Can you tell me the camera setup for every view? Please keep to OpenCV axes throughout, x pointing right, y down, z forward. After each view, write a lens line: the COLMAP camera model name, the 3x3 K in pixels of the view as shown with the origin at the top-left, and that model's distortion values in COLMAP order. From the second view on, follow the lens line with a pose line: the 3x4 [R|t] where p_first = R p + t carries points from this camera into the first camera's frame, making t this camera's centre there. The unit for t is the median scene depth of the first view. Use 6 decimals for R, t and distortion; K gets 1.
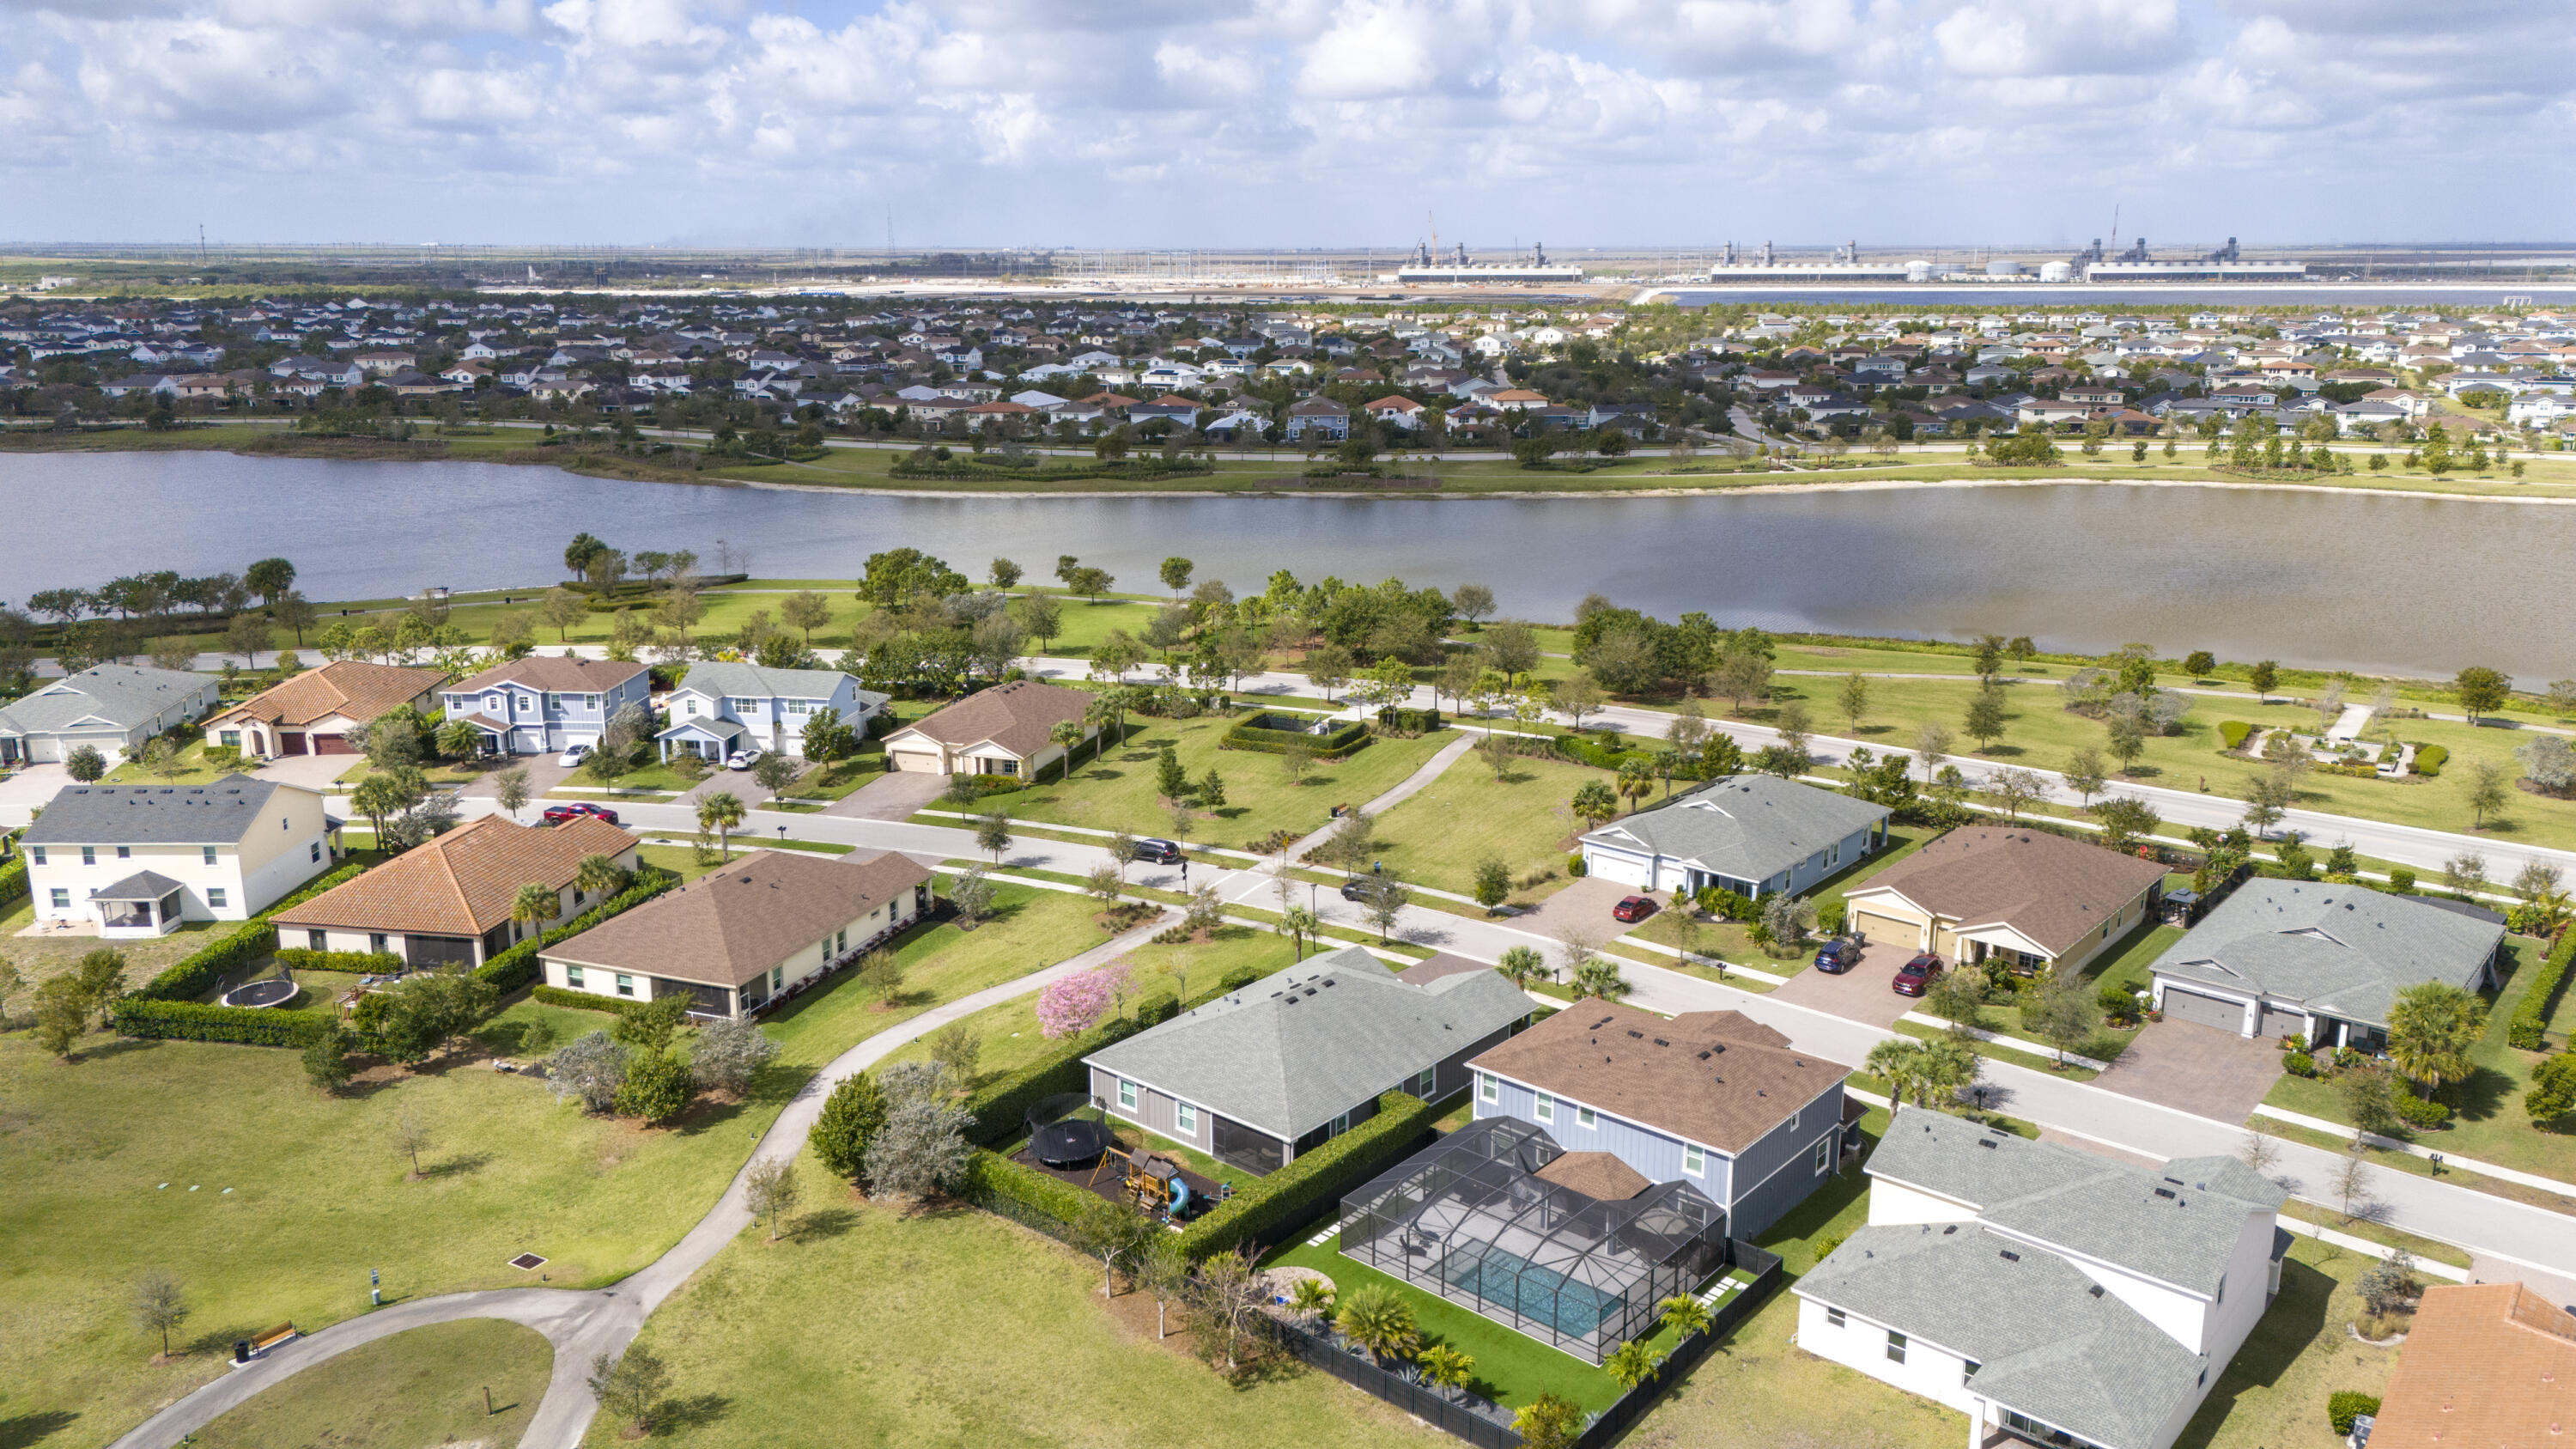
lens RADIAL K [[1885.3, 0, 1290.5], [0, 1885.3, 725.6], [0, 0, 1]] dist [0.082485, -0.084671]
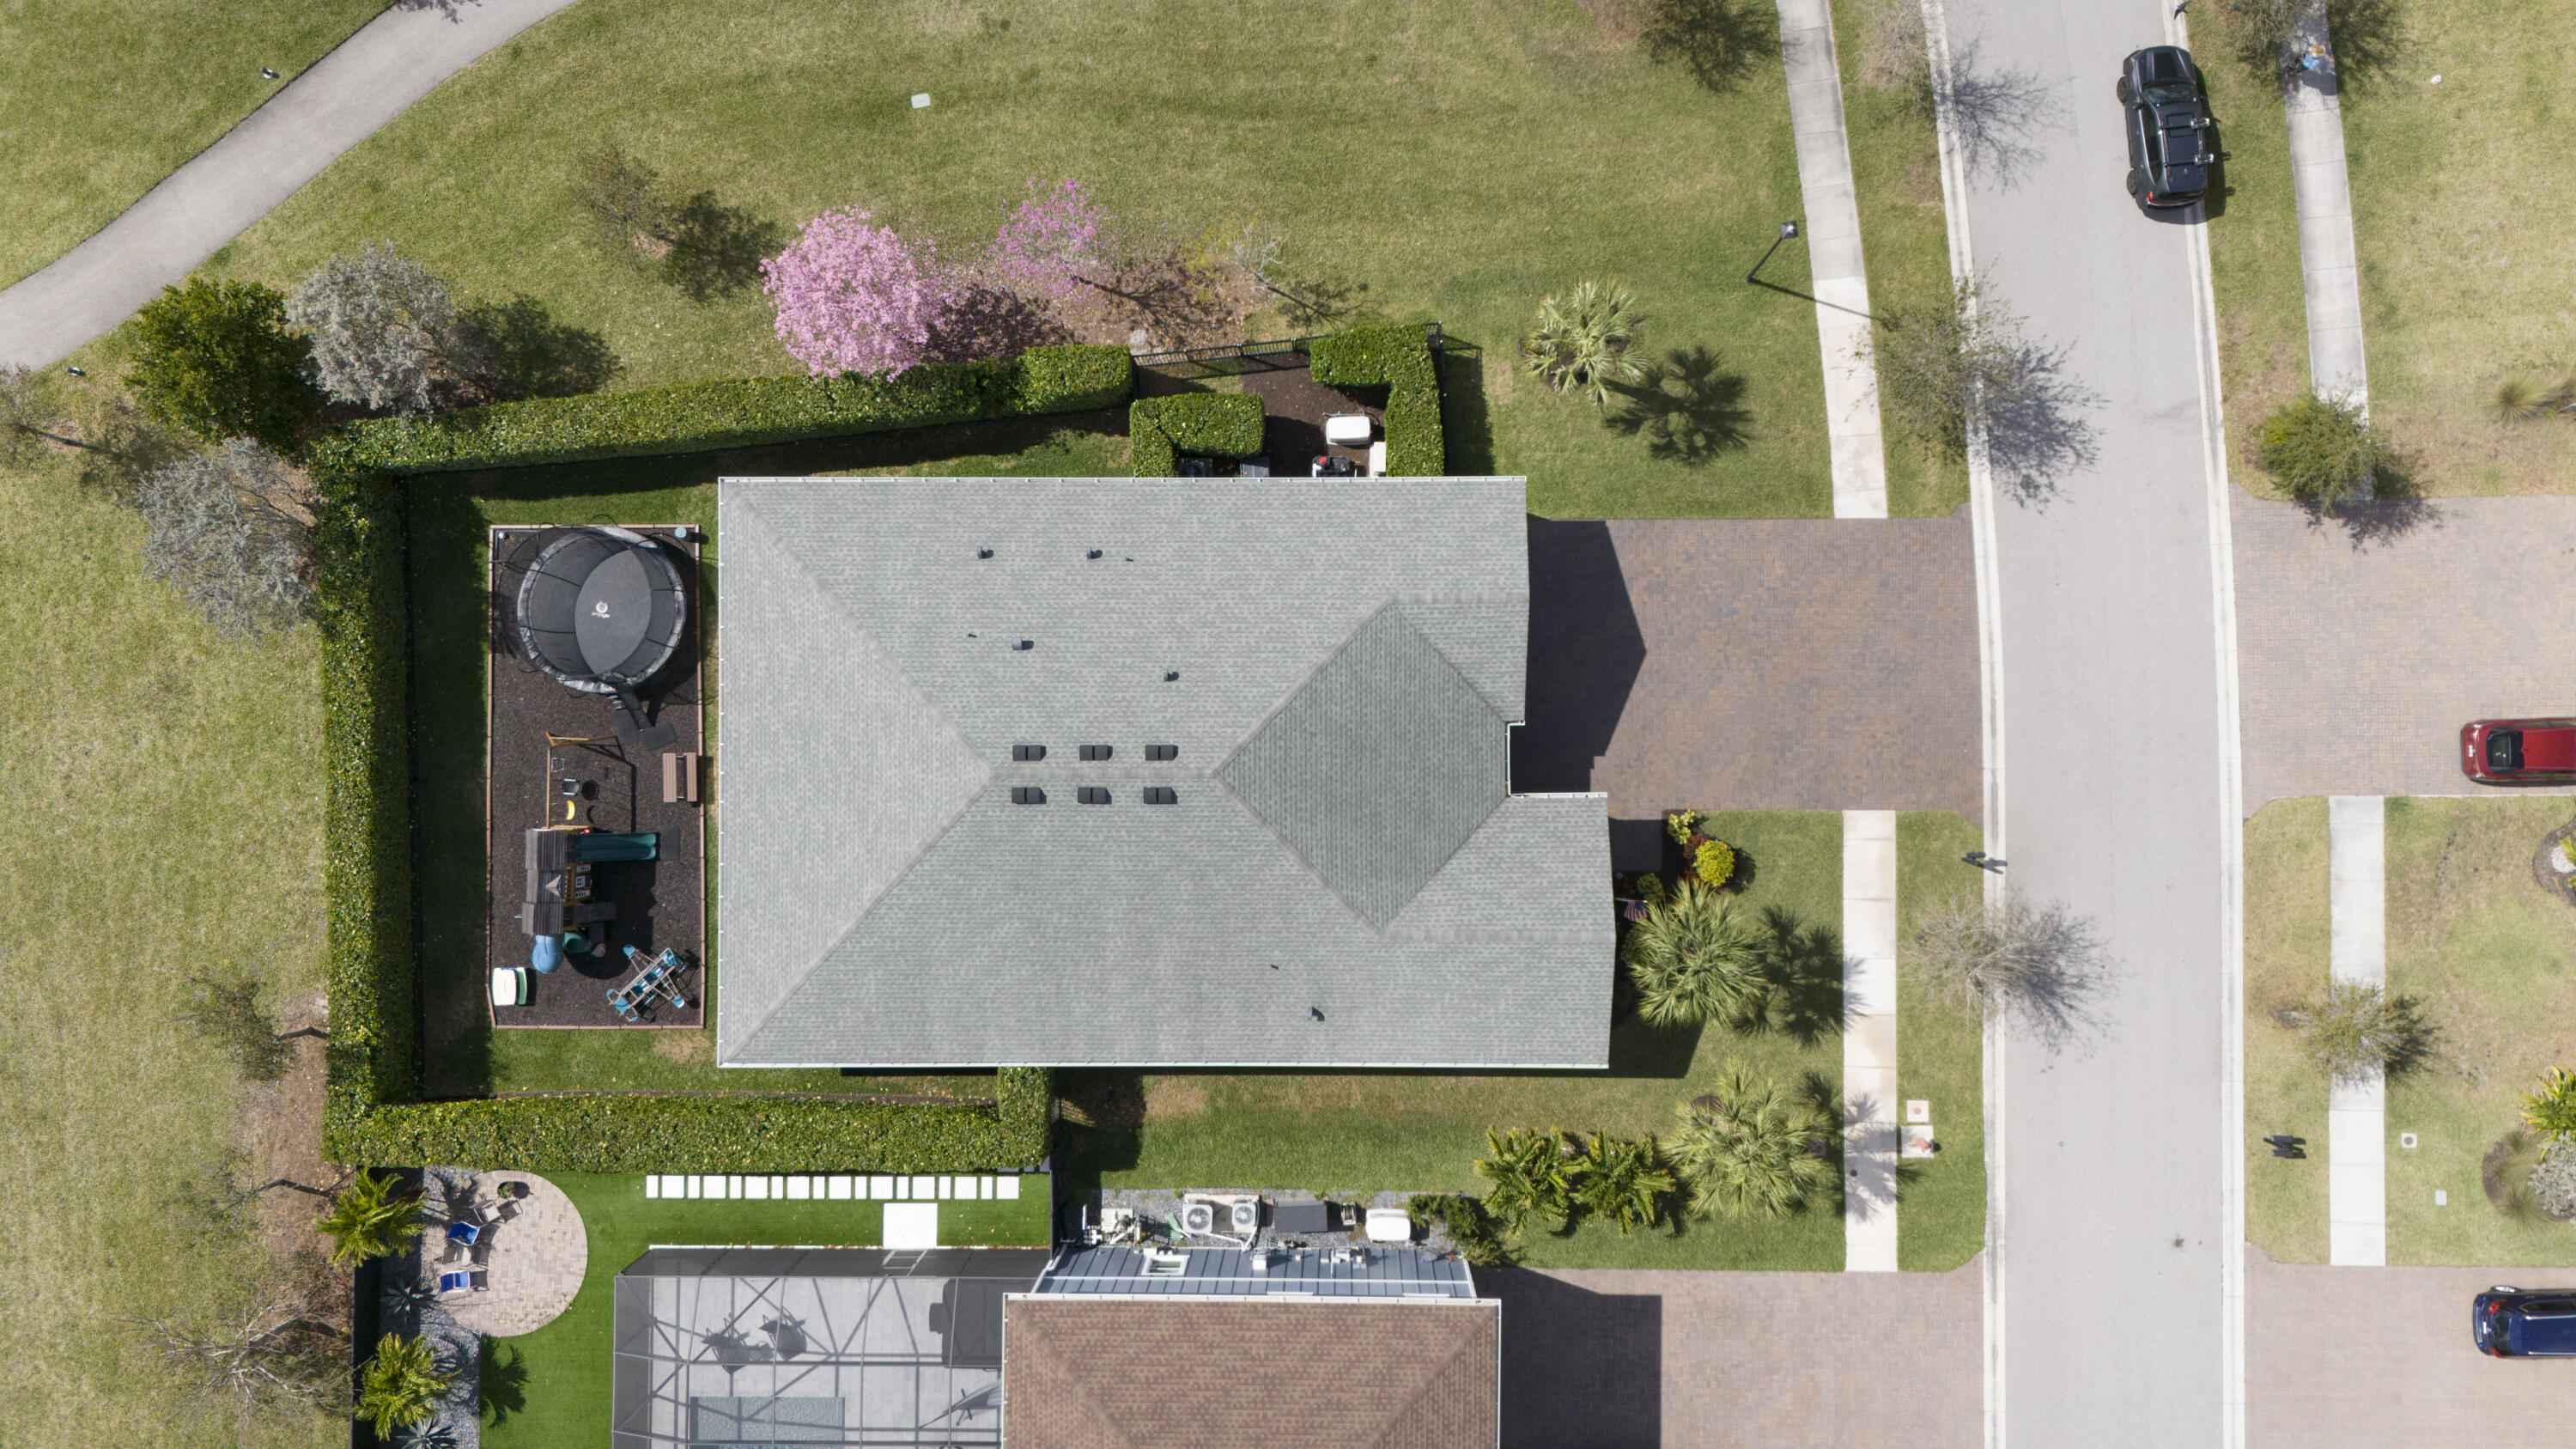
lens RADIAL K [[1939.6, 0, 1288.0], [0, 1939.6, 724.5], [0, 0, 1]] dist [0.028710, -0.000170]
pose [[0.647669, 0.761744, -0.016458, 0.027428], [-0.167356, 0.163300, 0.972278, -0.239069], [0.743315, -0.626960, 0.233247, 0.746359]]
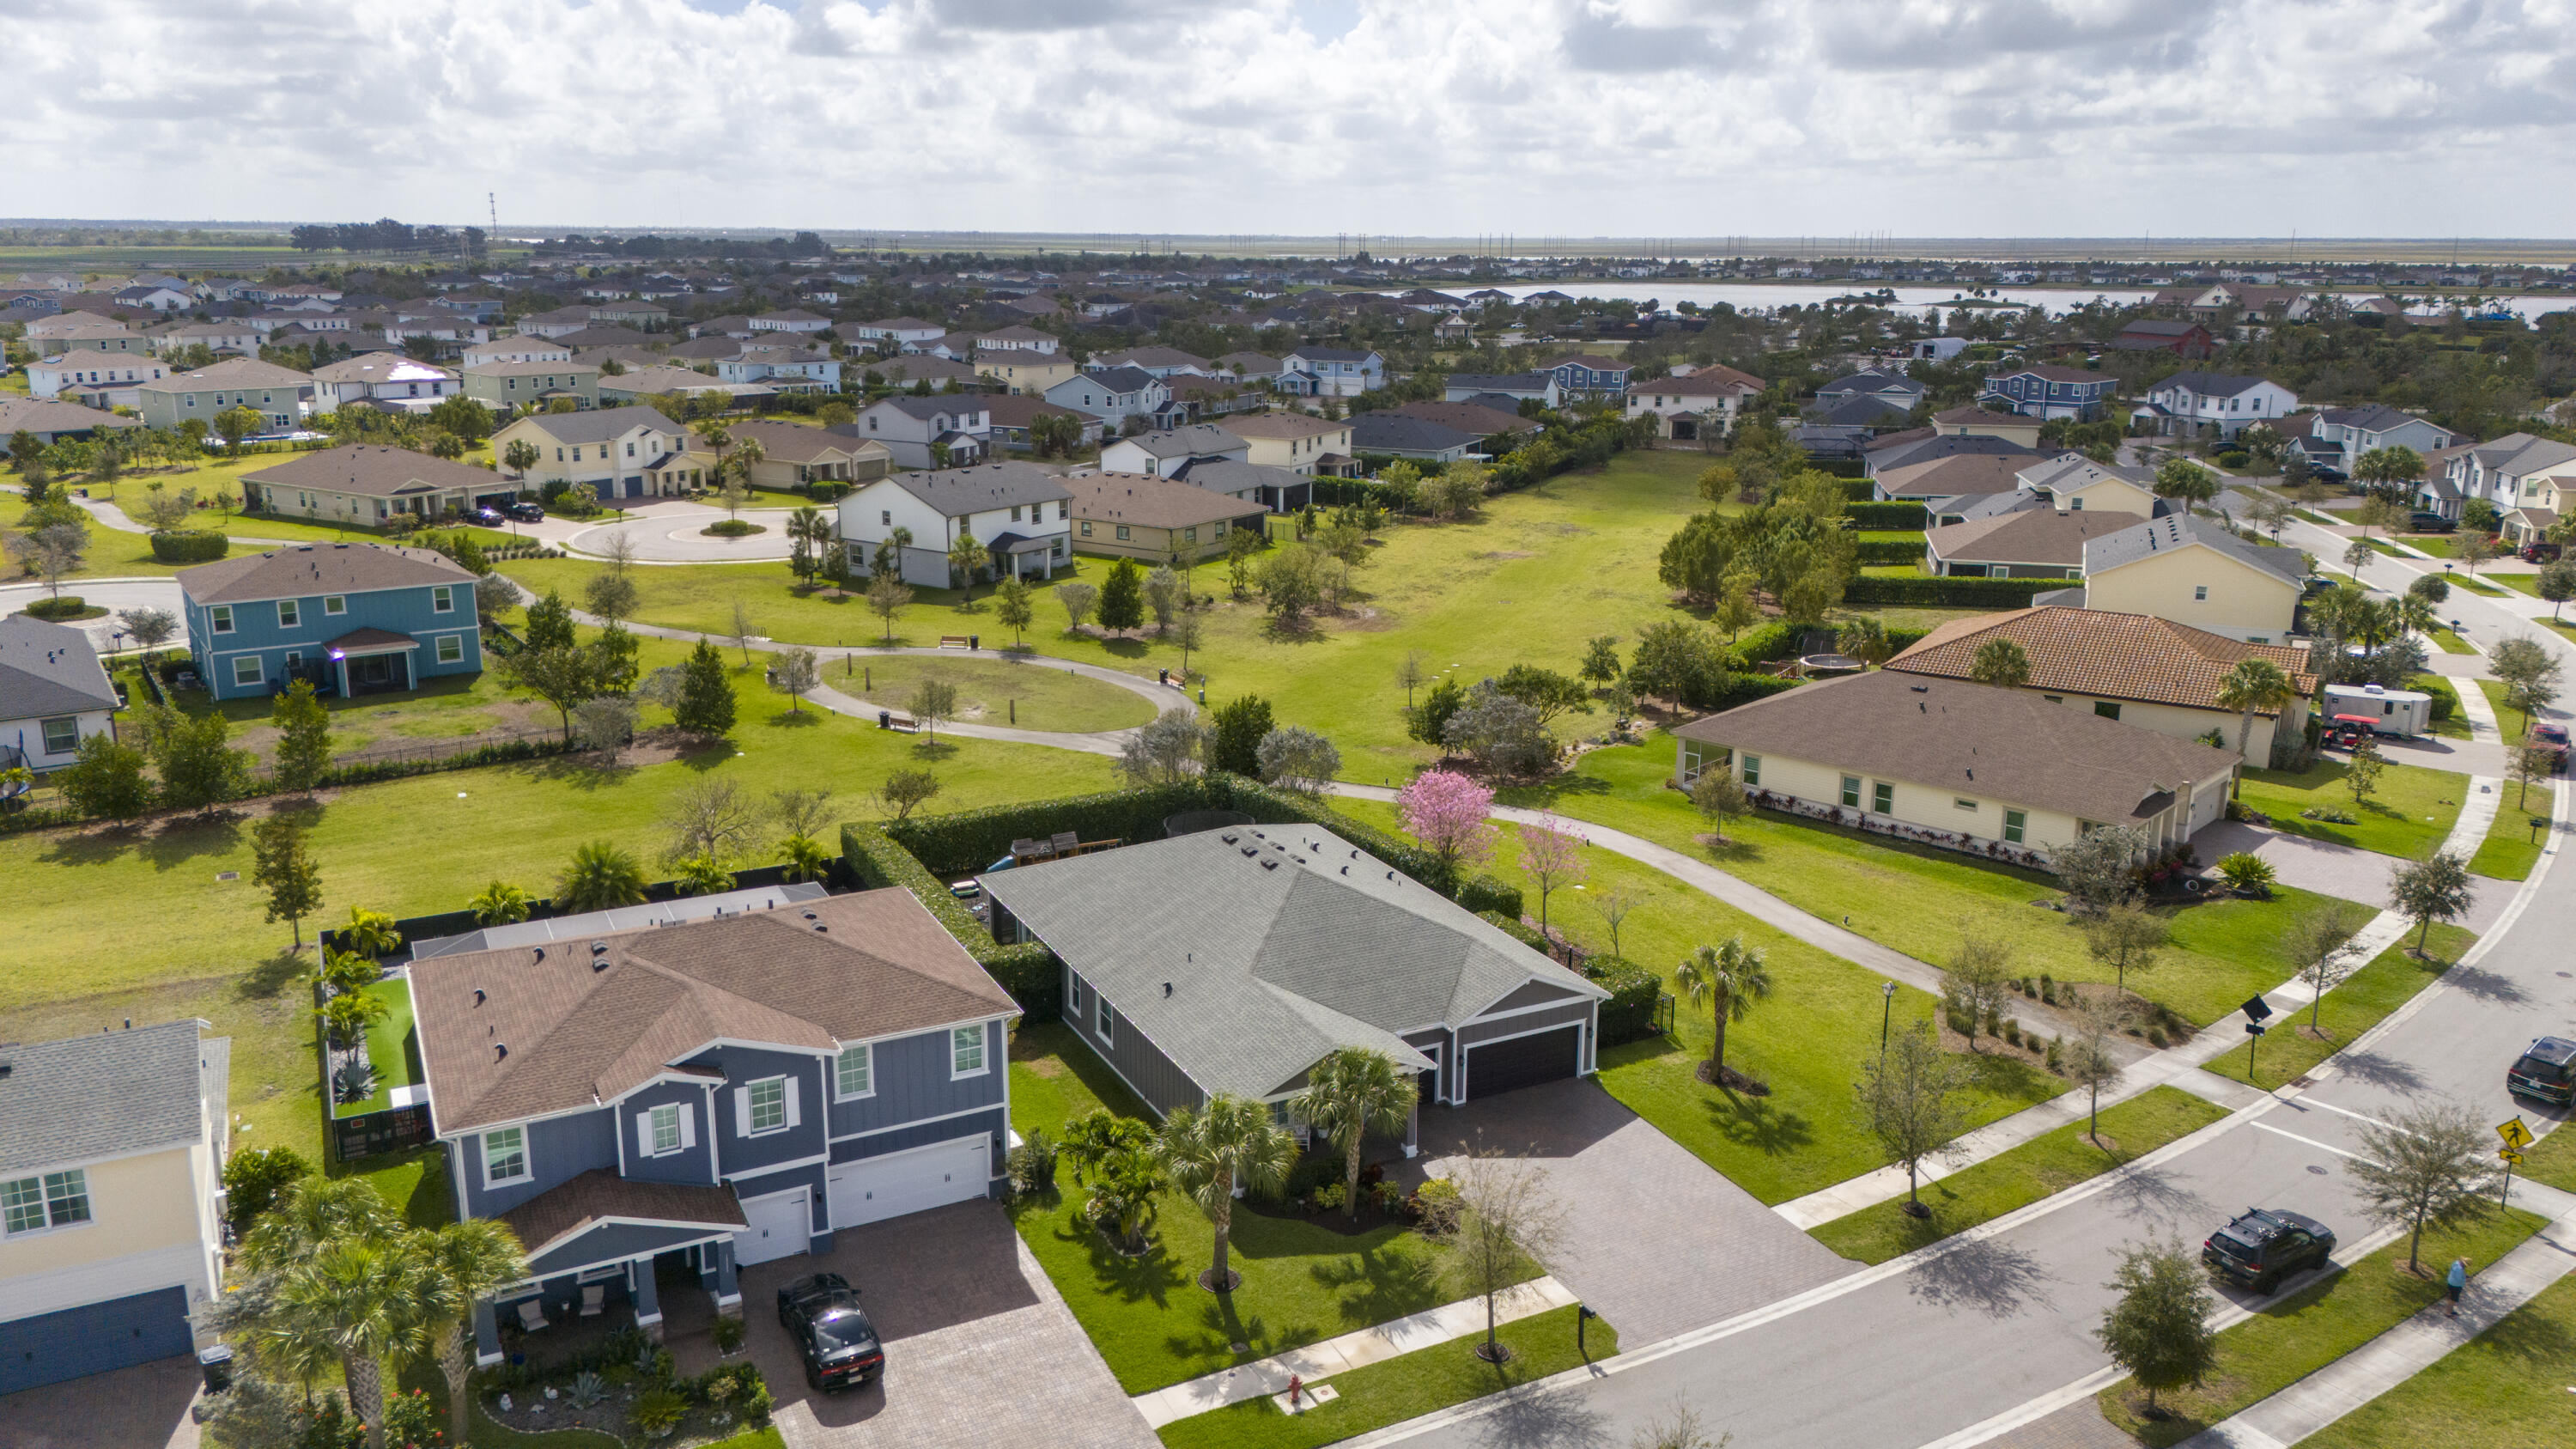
lens RADIAL K [[1885.3, 0, 1290.5], [0, 1885.3, 725.6], [0, 0, 1]] dist [0.082485, -0.084671]
pose [[-0.373745, 0.231308, -0.898227, 0.453162], [-0.235955, 0.912836, 0.333249, -0.090966], [0.897017, 0.336491, -0.286590, 0.938064]]
